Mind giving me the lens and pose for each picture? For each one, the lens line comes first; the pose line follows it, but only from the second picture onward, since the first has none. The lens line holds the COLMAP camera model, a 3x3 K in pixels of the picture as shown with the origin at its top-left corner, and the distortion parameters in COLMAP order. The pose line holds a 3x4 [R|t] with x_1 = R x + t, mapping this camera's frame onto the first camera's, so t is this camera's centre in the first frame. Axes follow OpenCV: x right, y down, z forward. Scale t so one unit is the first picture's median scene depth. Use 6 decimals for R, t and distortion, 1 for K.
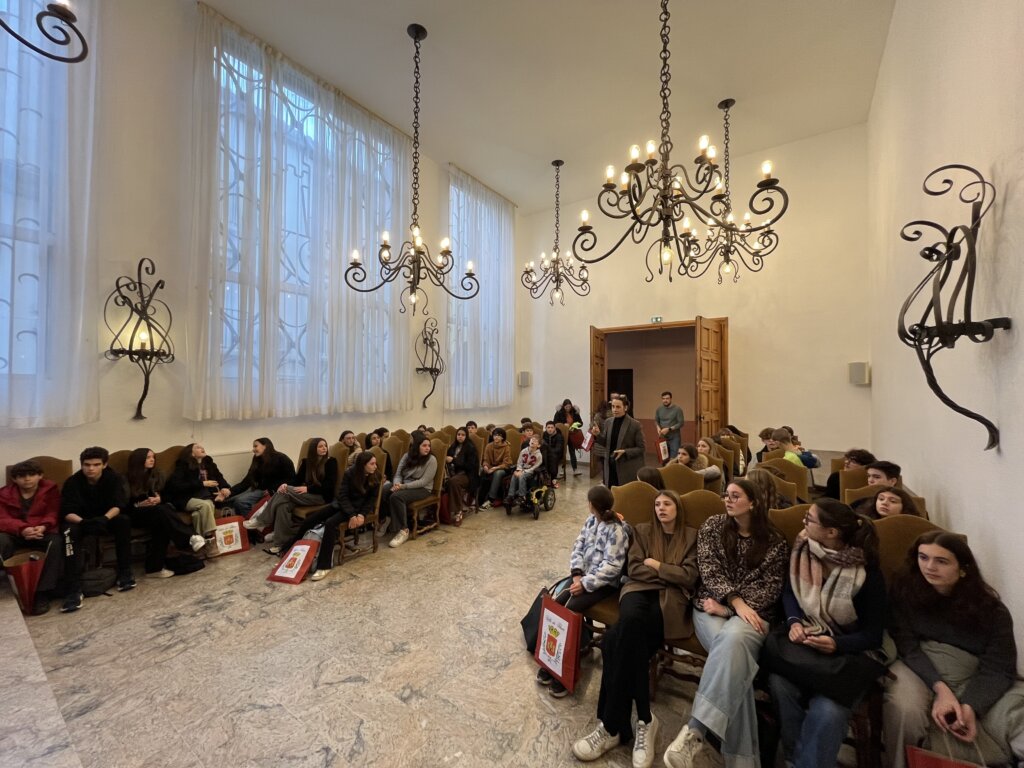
lens RADIAL K [[412.1, 0, 511.9], [0, 412.1, 382.4], [0, 0, 1]] dist [-0.012901, -0.000097]
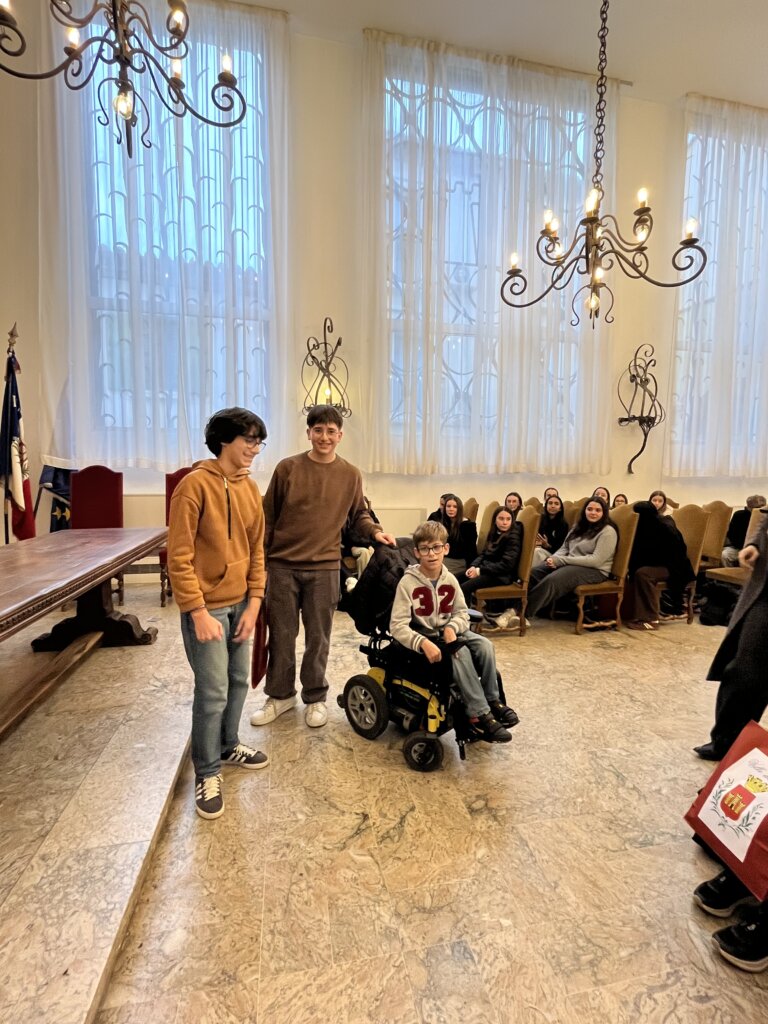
lens RADIAL K [[475.1, 0, 383.6], [0, 475.1, 514.2], [0, 0, 1]] dist [-0.018299, 0.003011]
pose [[0.723794, 0.060267, -0.687380, 0.079256], [0.008435, 0.995331, 0.096149, 0.077420], [0.689965, -0.075390, 0.719906, 0.150479]]
